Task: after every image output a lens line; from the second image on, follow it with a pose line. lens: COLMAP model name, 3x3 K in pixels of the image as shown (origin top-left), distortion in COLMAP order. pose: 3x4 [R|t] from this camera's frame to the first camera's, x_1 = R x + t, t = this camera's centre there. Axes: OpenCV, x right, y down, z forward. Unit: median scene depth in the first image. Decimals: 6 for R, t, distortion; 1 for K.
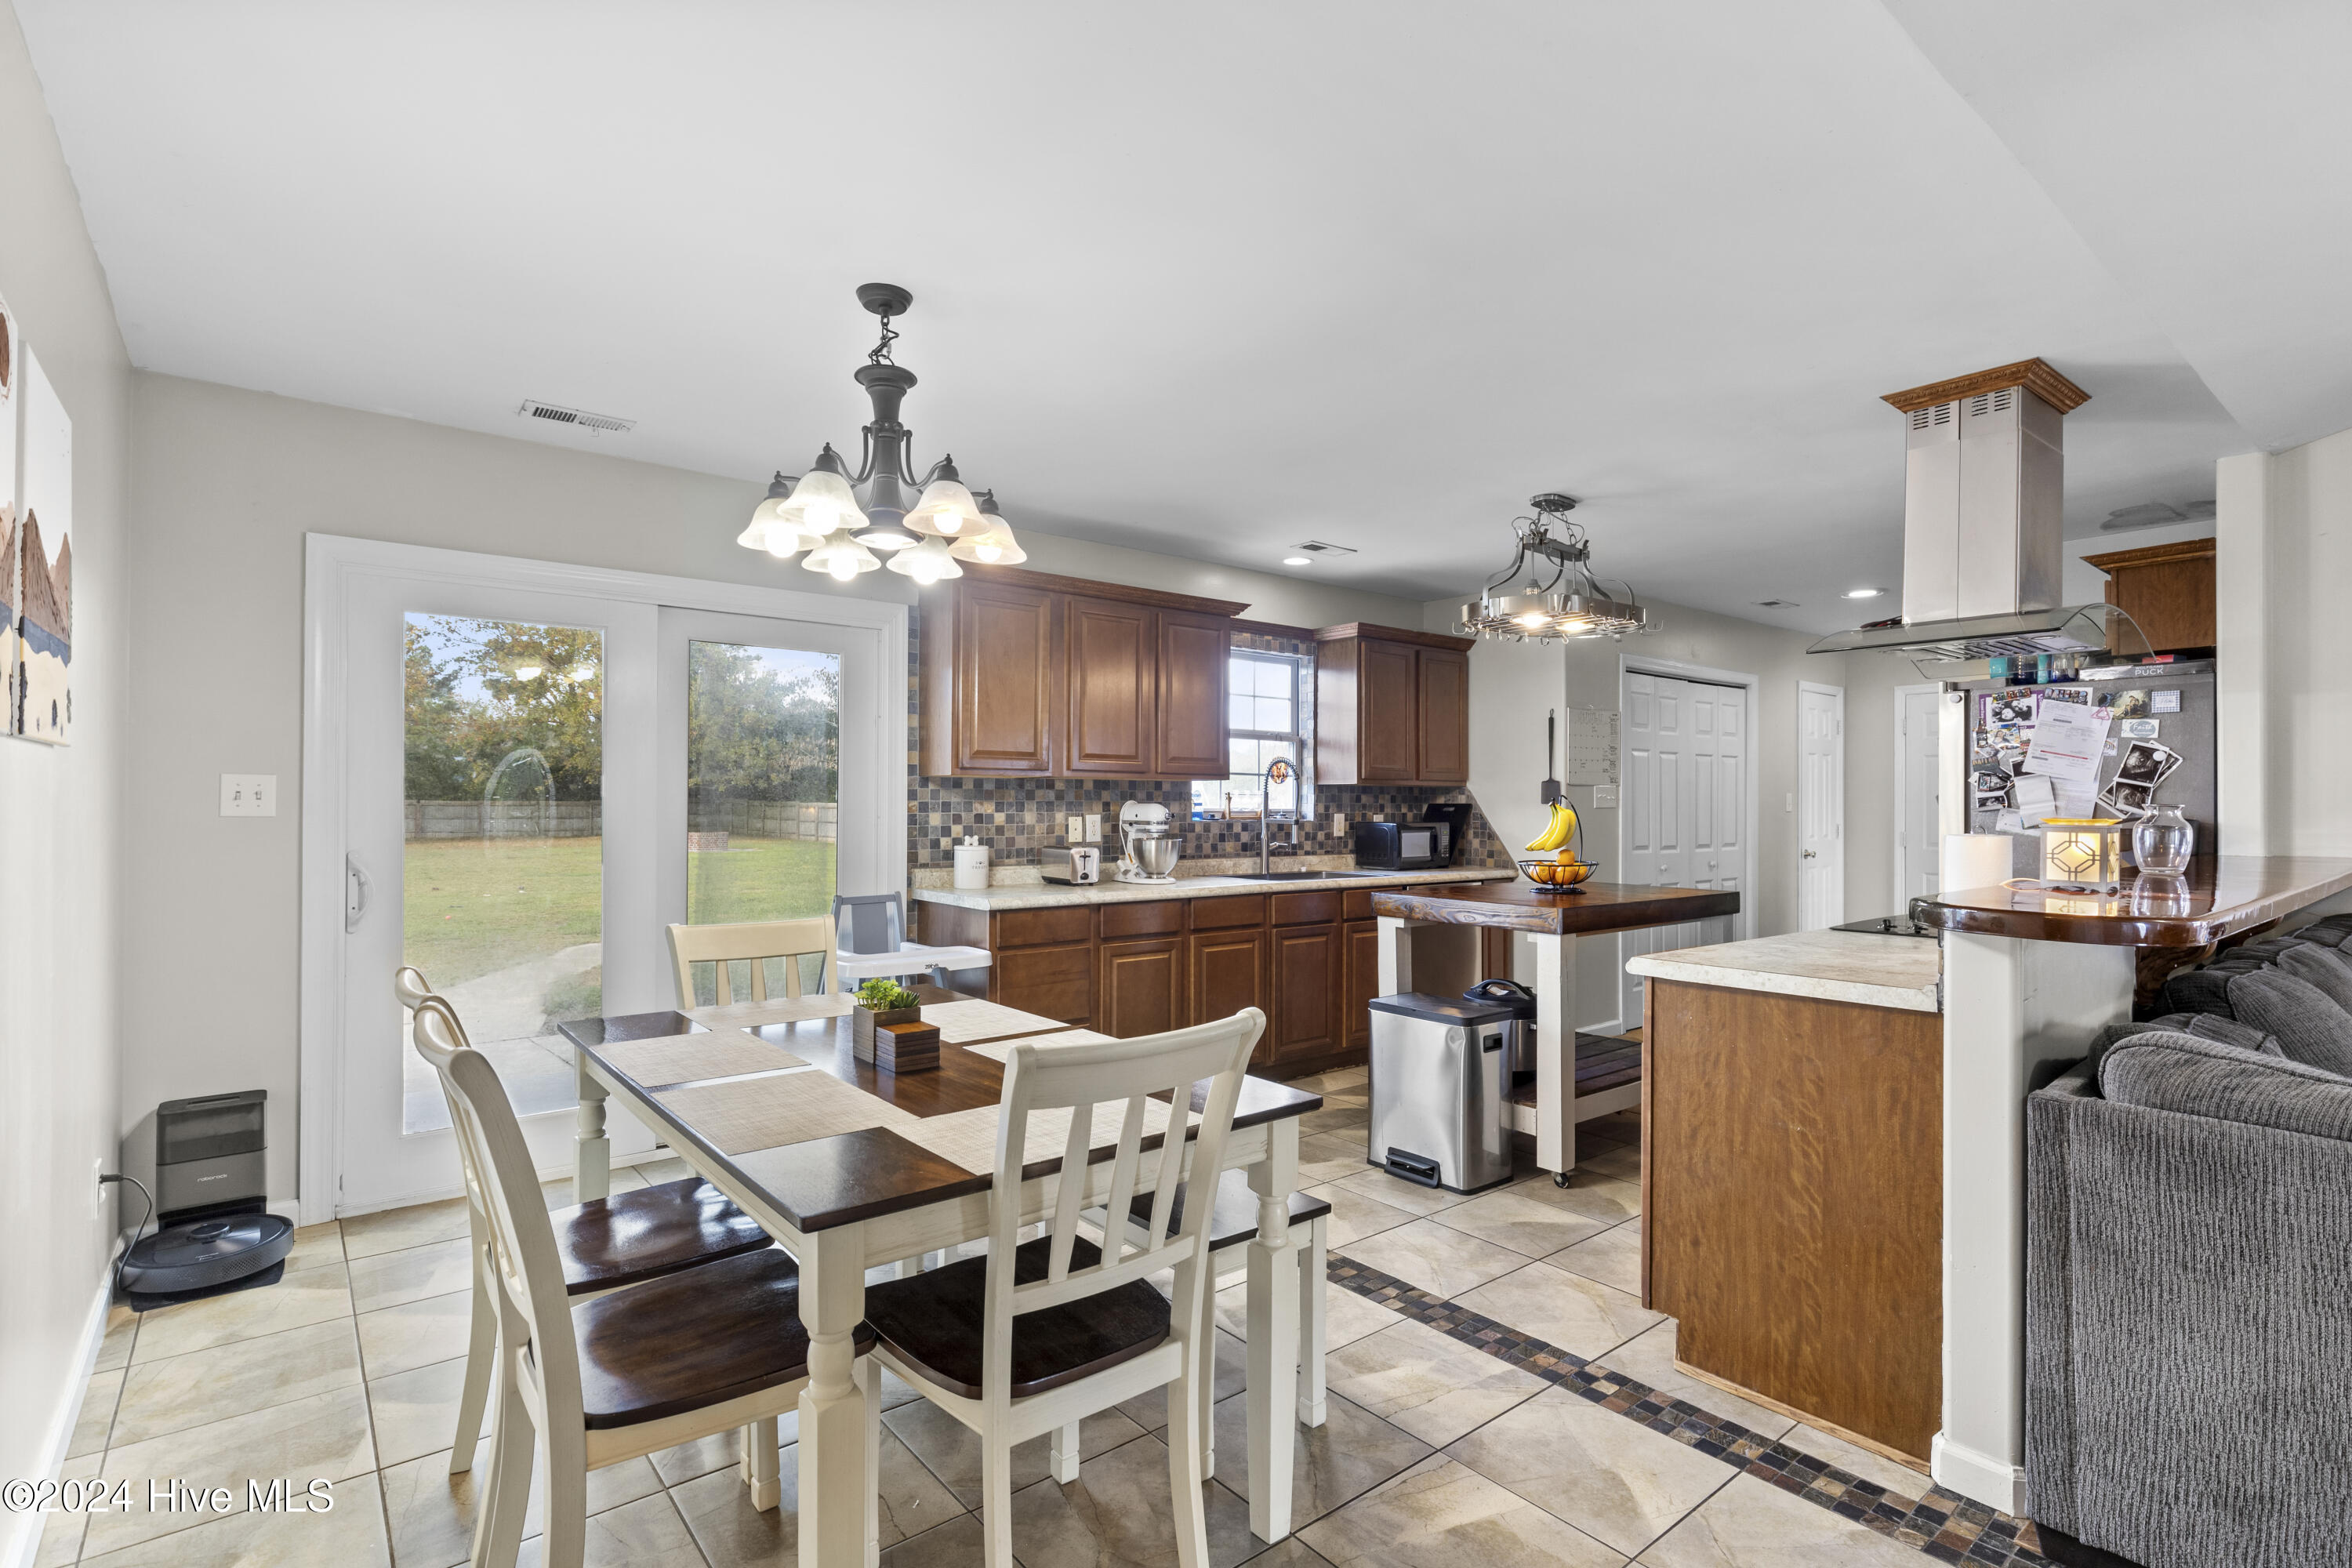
lens RADIAL K [[1106.4, 0, 1161.5], [0, 1106.4, 787.8], [0, 0, 1]] dist [-0.001020, -0.000468]
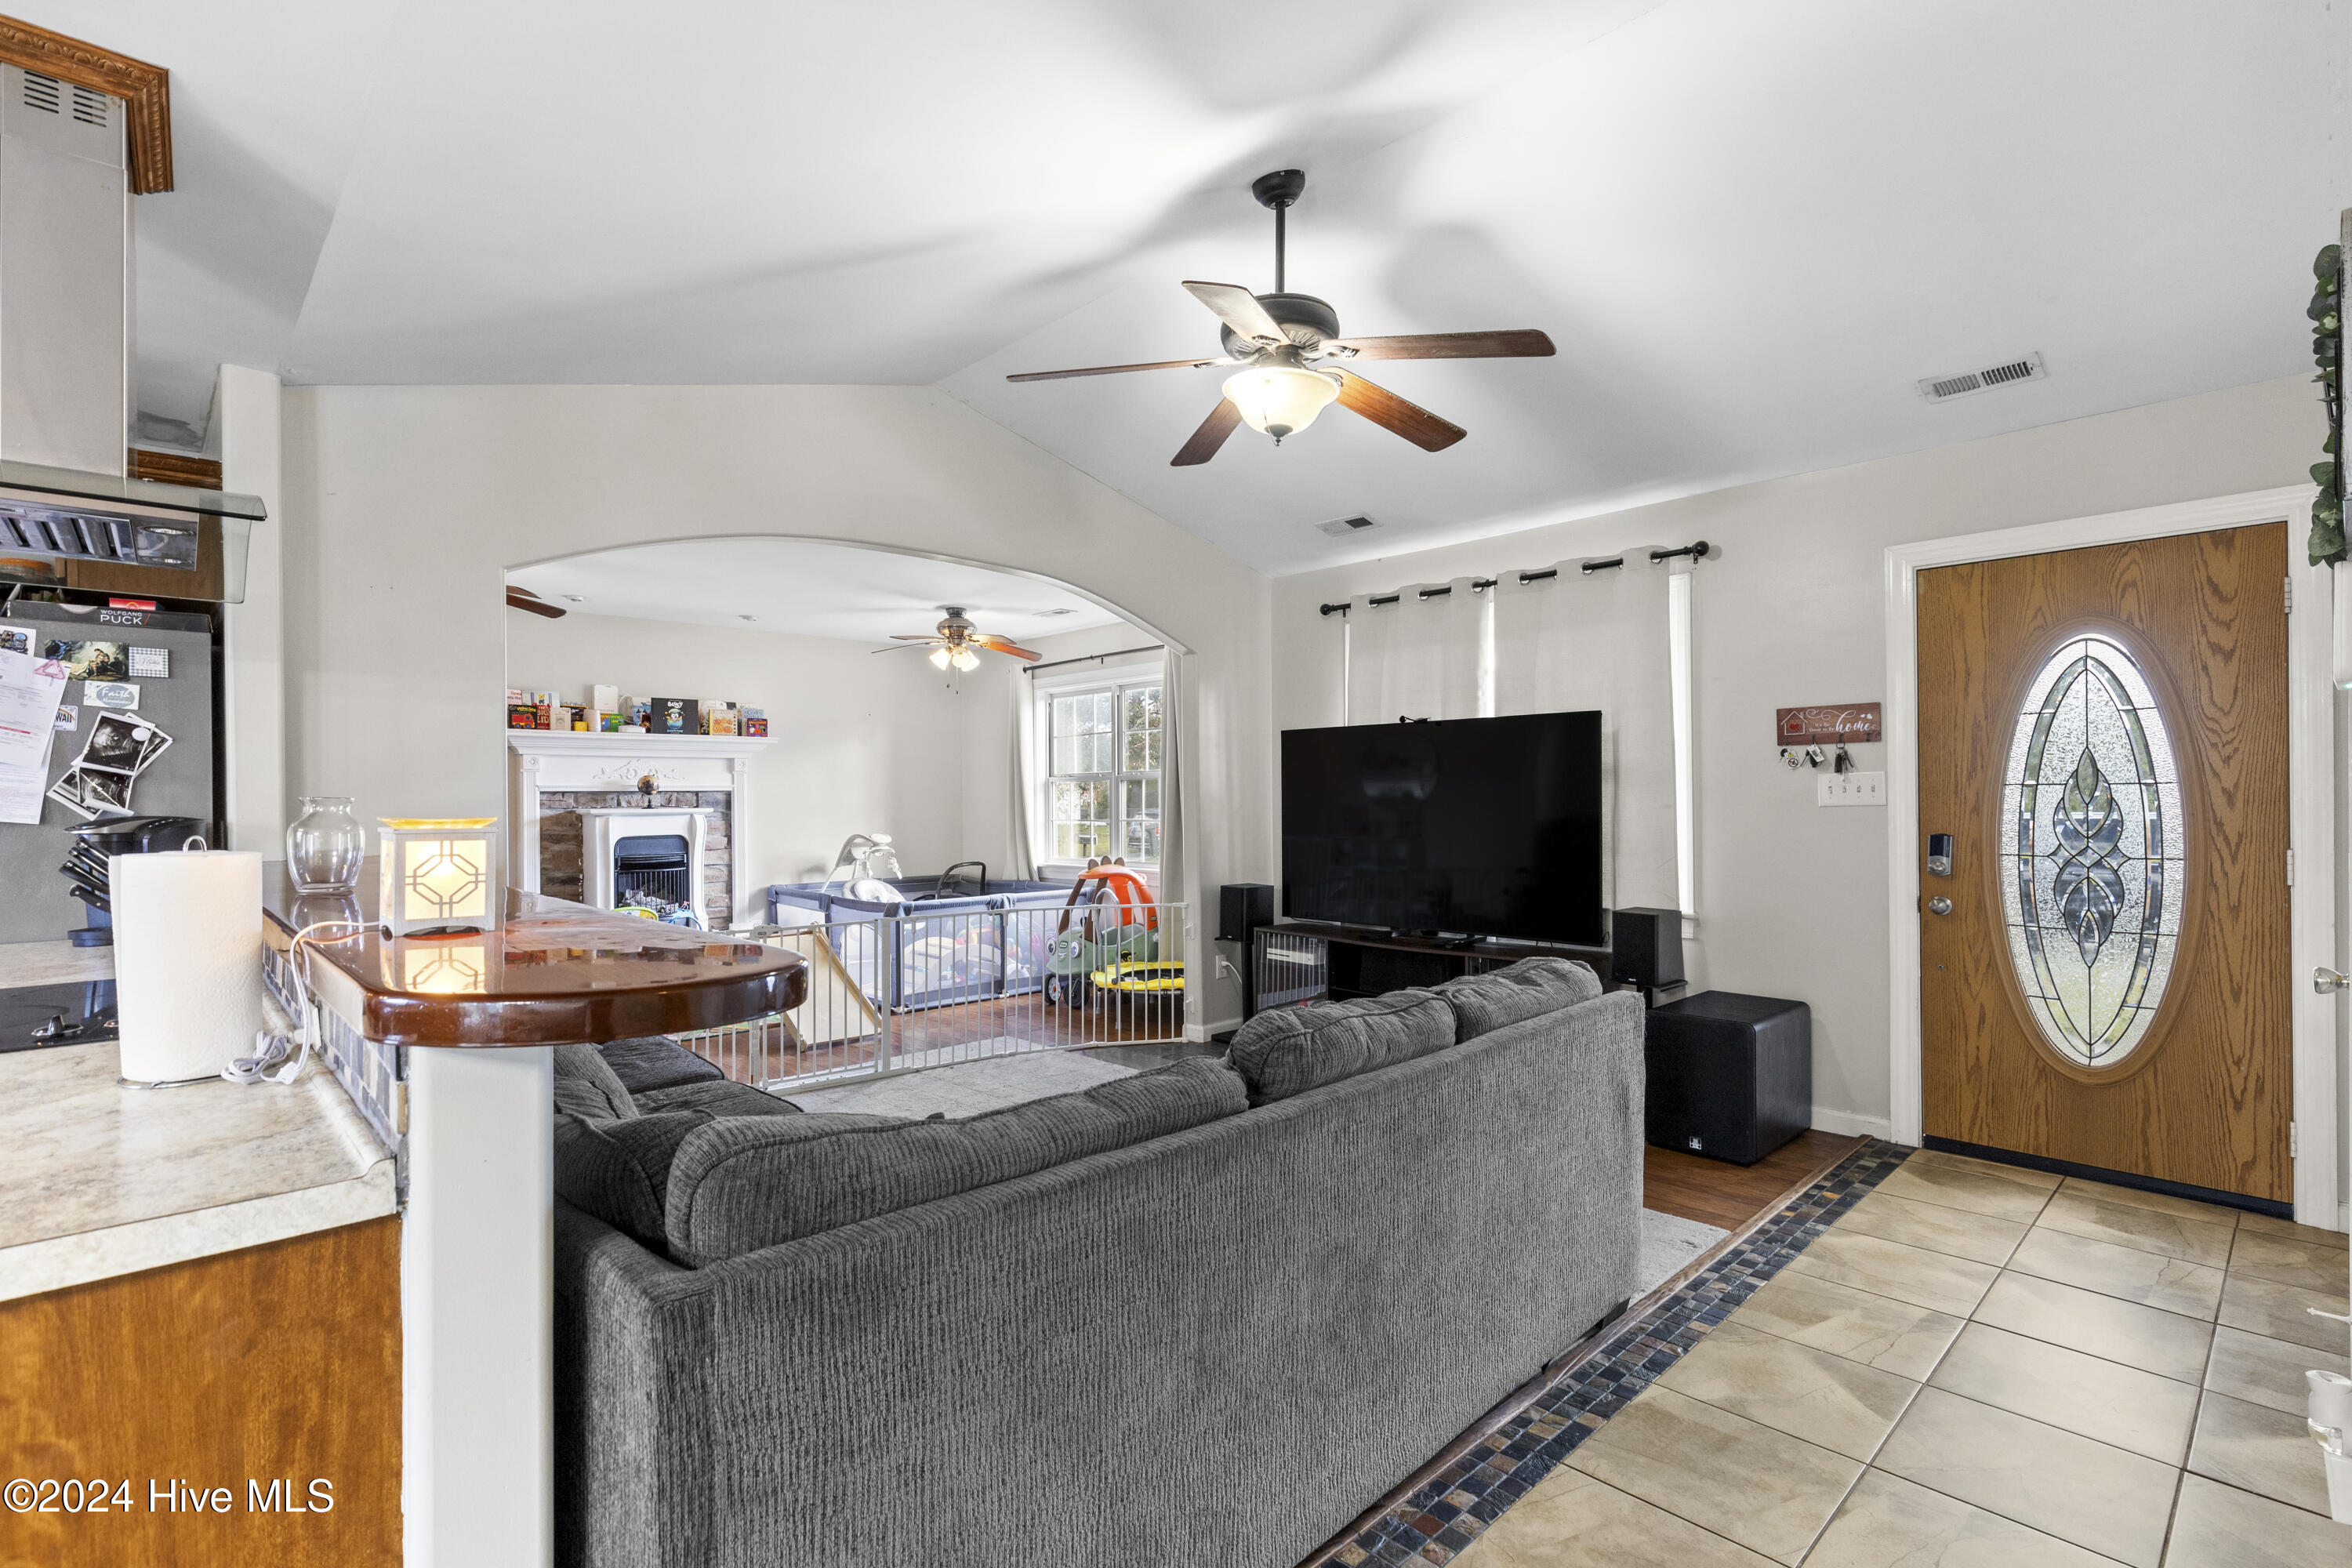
lens RADIAL K [[1074.4, 0, 1195.0], [0, 1074.4, 799.1], [0, 0, 1]] dist [0.004768, -0.000323]
pose [[-0.115943, -0.006444, 0.993235, 0.086327], [-0.005702, 0.999967, 0.005822, 0.005979], [-0.993240, -0.004988, -0.115976, 0.337920]]
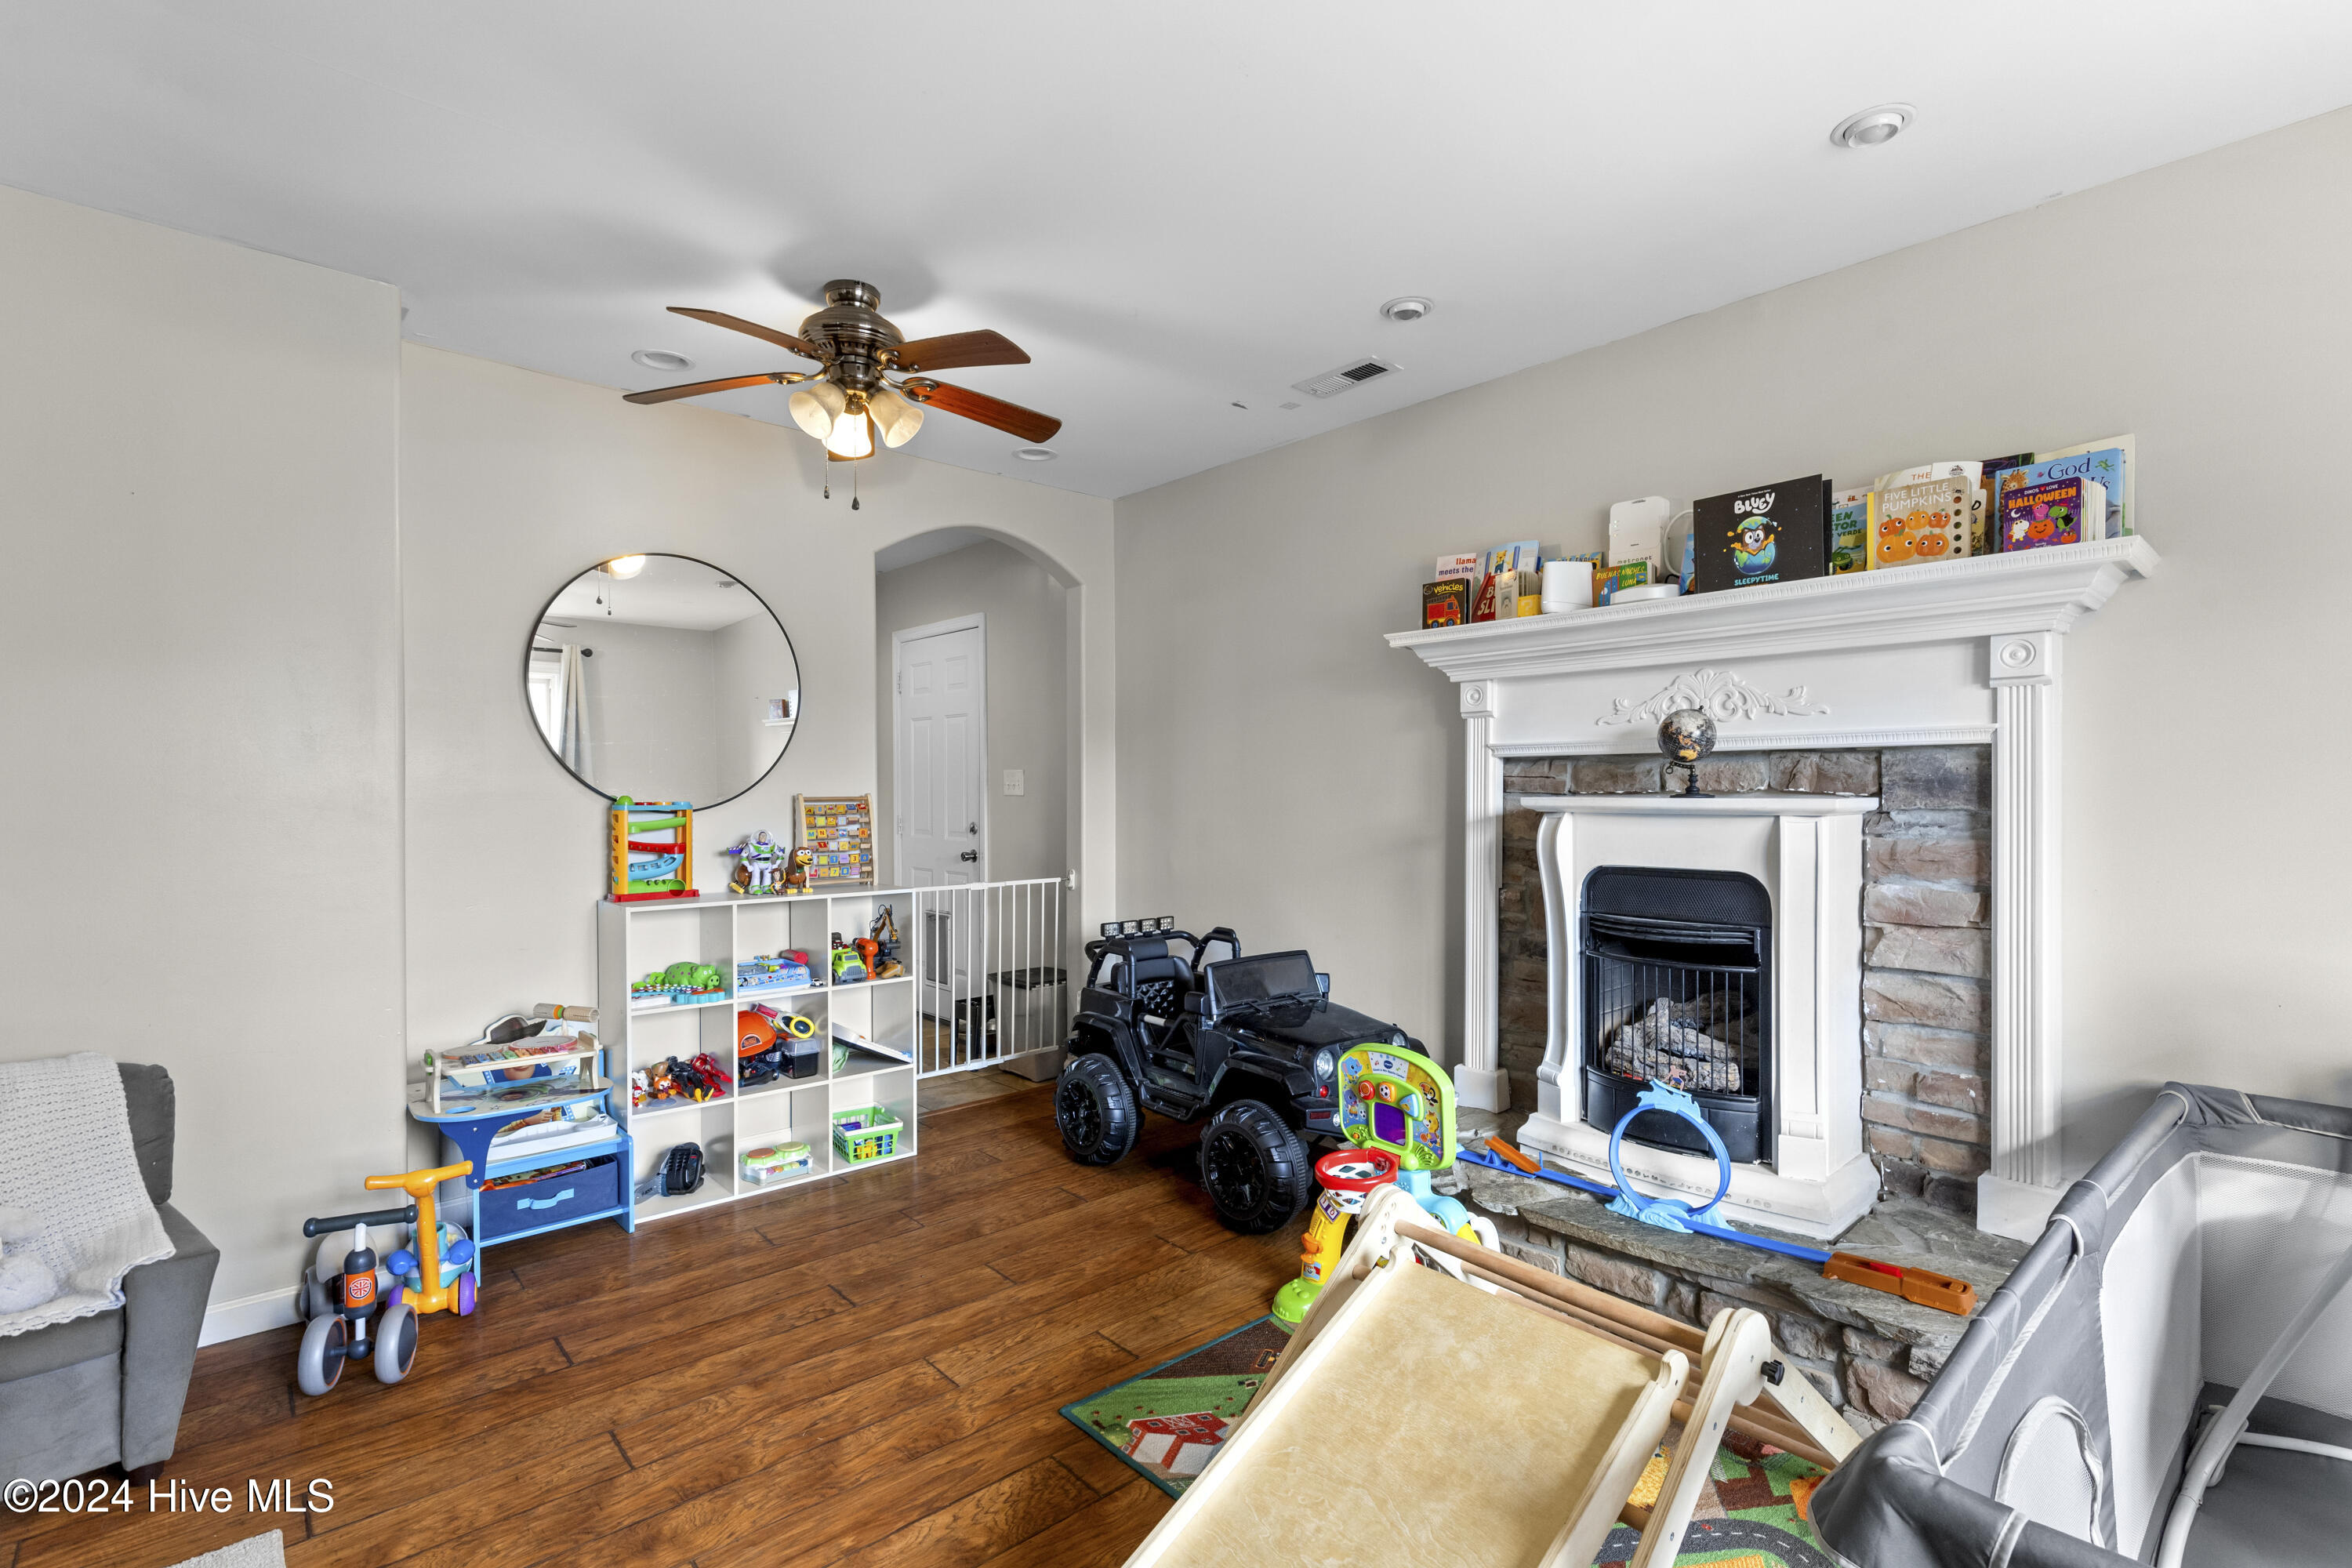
lens RADIAL K [[1074.4, 0, 1201.8], [0, 1074.4, 802.7], [0, 0, 1]] dist [0.004768, -0.000323]
pose [[0.997123, -0.005833, 0.075572, 1.469179], [0.004023, 0.999702, 0.024078, 0.021883], [-0.075690, -0.023705, 0.996850, 0.375998]]
